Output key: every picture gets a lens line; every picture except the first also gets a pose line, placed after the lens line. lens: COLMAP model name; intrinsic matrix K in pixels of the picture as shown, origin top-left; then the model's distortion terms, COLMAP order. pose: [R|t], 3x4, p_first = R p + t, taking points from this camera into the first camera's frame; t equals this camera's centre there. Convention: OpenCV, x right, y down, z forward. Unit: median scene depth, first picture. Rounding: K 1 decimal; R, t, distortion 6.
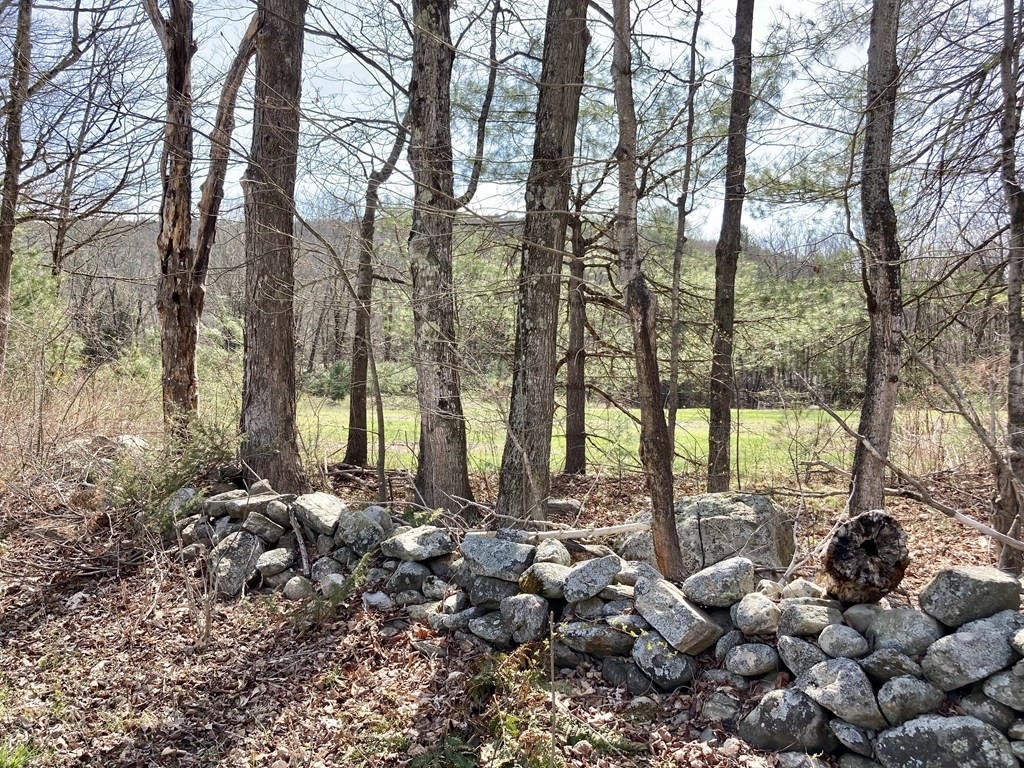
lens RADIAL K [[877.3, 0, 512.0], [0, 877.3, 384.0], [0, 0, 1]] dist [-0.018131, -0.010333]
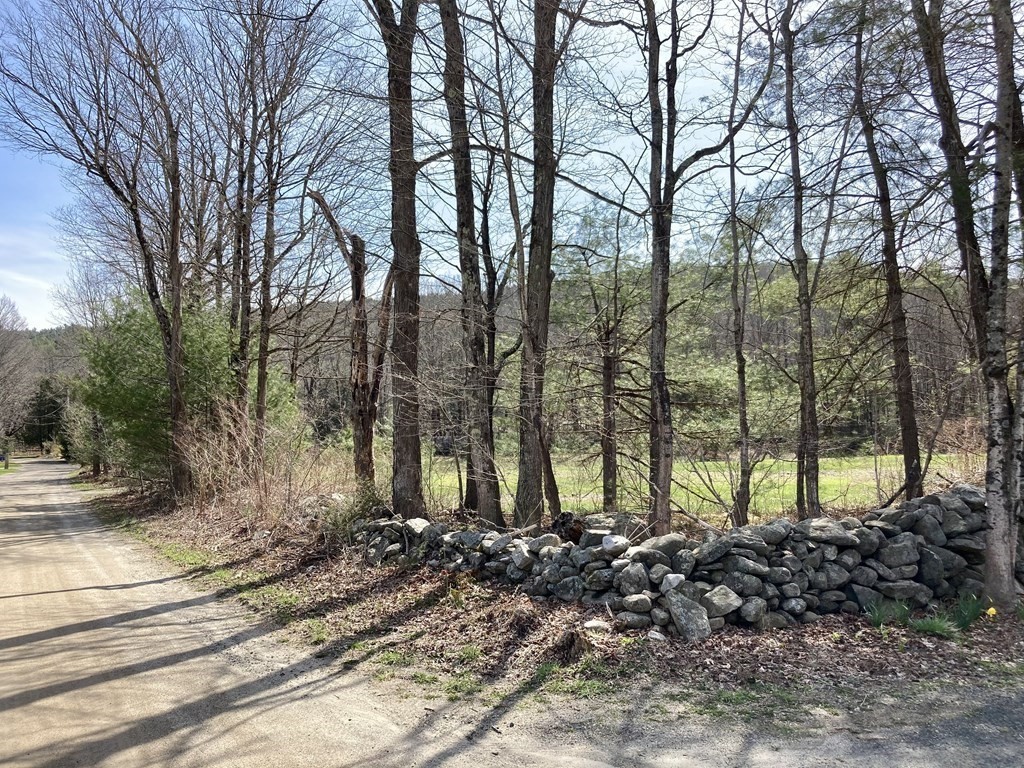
lens RADIAL K [[830.7, 0, 499.0], [0, 830.7, 378.2], [0, 0, 1]] dist [-0.008726, -0.006043]
pose [[0.970761, -0.058832, -0.232726, 0.434335], [0.041389, 0.996004, -0.079141, -0.041174], [0.236453, 0.067195, 0.969317, -0.861966]]
